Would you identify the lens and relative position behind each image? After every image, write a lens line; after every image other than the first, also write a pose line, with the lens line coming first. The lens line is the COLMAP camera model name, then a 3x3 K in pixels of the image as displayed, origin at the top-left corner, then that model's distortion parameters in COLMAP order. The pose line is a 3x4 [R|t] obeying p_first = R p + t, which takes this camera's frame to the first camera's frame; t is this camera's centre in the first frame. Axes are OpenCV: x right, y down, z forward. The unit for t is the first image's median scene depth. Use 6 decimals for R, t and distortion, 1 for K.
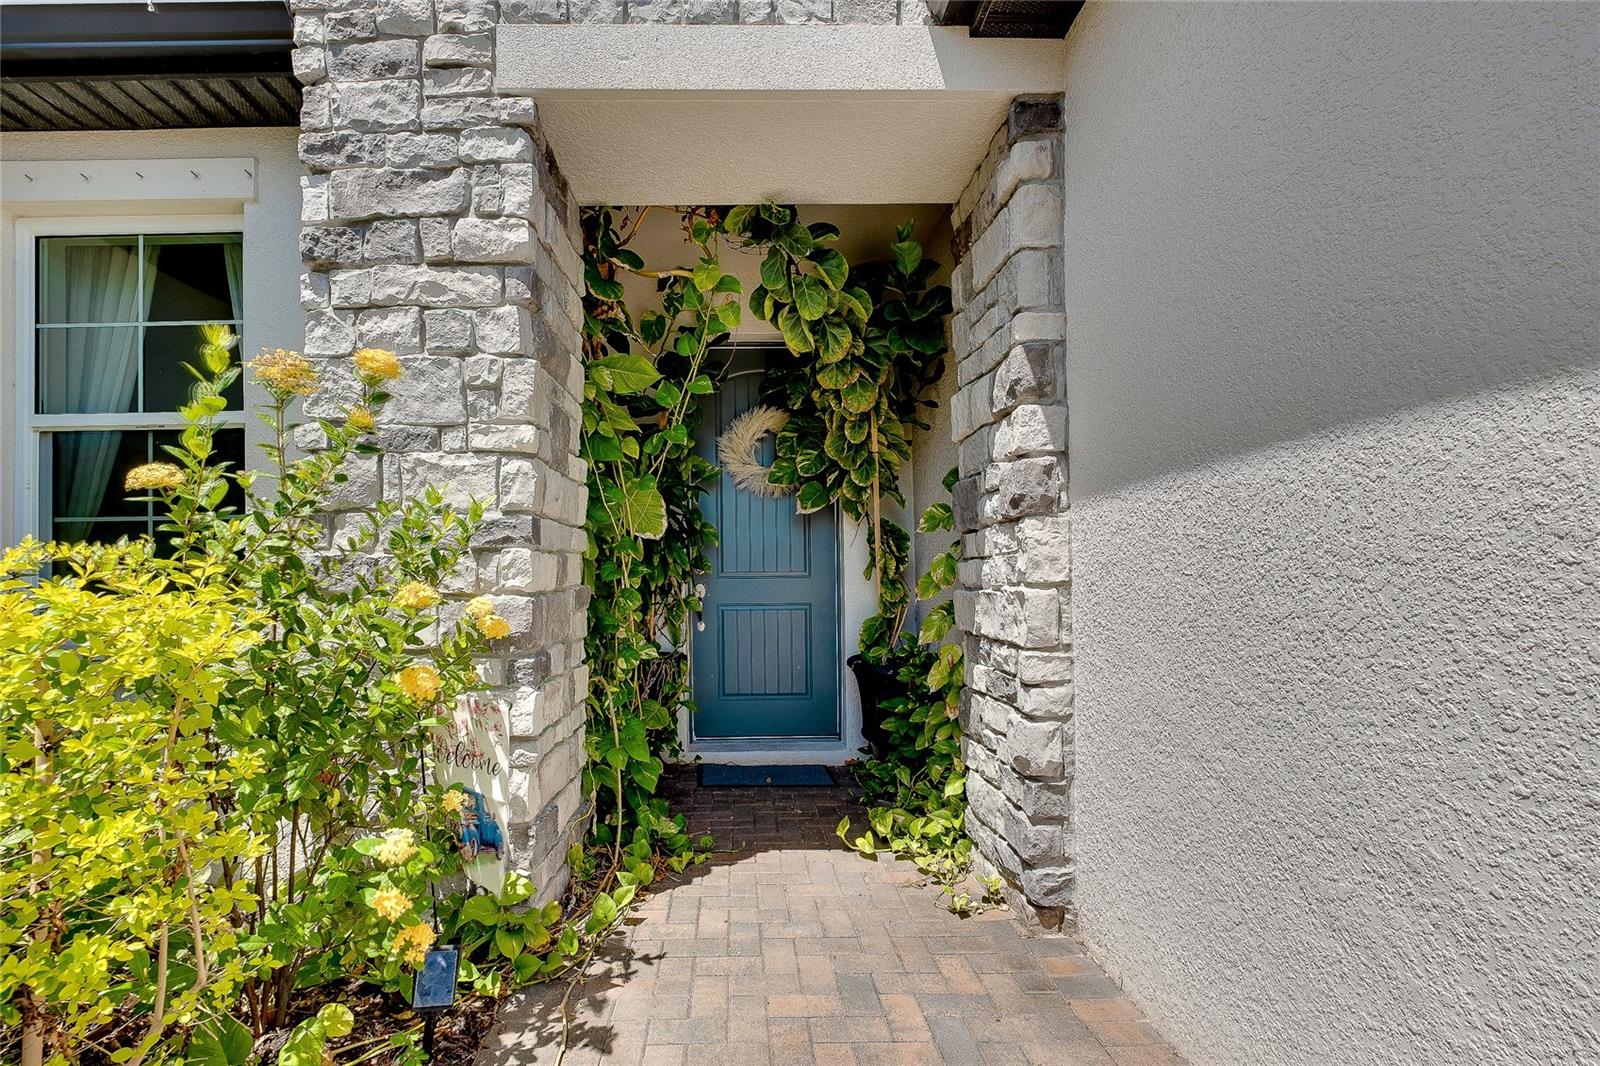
lens RADIAL K [[787.3, 0, 797.4], [0, 787.3, 566.5], [0, 0, 1]] dist [-0.001406, -0.001437]
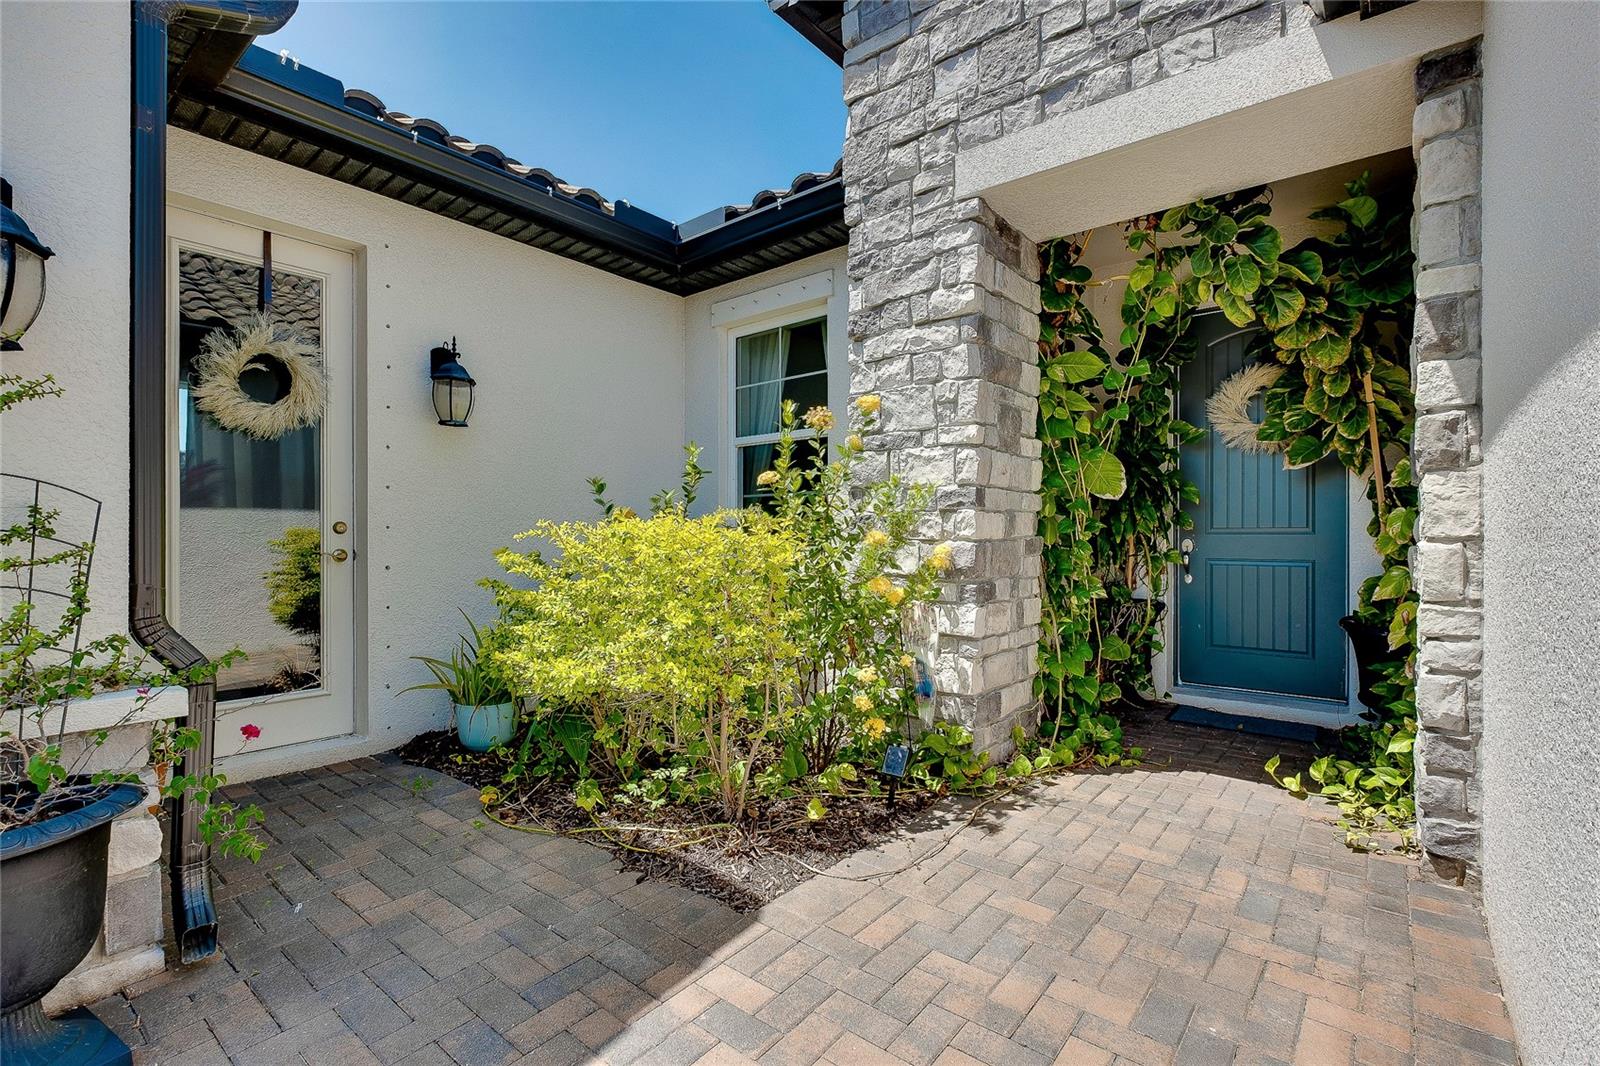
lens RADIAL K [[705.9, 0, 794.2], [0, 705.9, 532.9], [0, 0, 1]] dist [-0.002259, -0.000340]
pose [[0.765019, 0.008726, -0.643948, 0.242843], [-0.000030, 0.999909, 0.013514, 0.002852], [0.644007, -0.010319, 0.764950, -0.213708]]
